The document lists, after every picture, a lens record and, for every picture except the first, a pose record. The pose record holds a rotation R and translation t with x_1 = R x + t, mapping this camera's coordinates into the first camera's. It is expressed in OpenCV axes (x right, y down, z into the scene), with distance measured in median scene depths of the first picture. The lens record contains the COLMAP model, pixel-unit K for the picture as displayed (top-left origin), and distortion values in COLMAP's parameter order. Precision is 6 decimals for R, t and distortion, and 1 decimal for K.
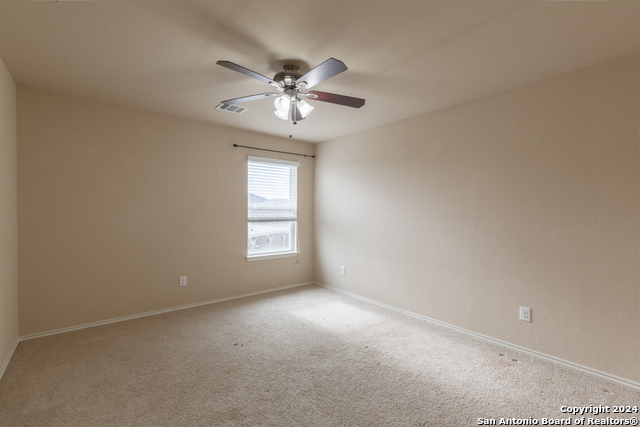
lens RADIAL K [[286.9, 0, 321.7], [0, 286.9, 214.1], [0, 0, 1]] dist [-0.002028, 0.000293]
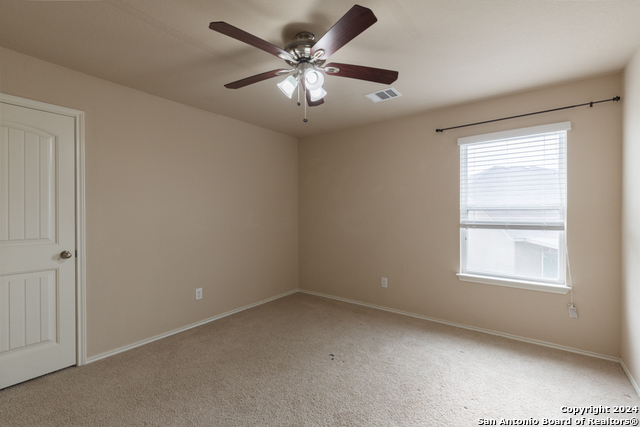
lens RADIAL K [[286.9, 0, 319.9], [0, 286.9, 213.0], [0, 0, 1]] dist [-0.002028, 0.000293]
pose [[0.220566, -0.005878, -0.975354, 0.376623], [-0.008991, 0.999927, -0.008059, 0.000151], [0.975331, 0.010547, 0.220497, 0.468568]]
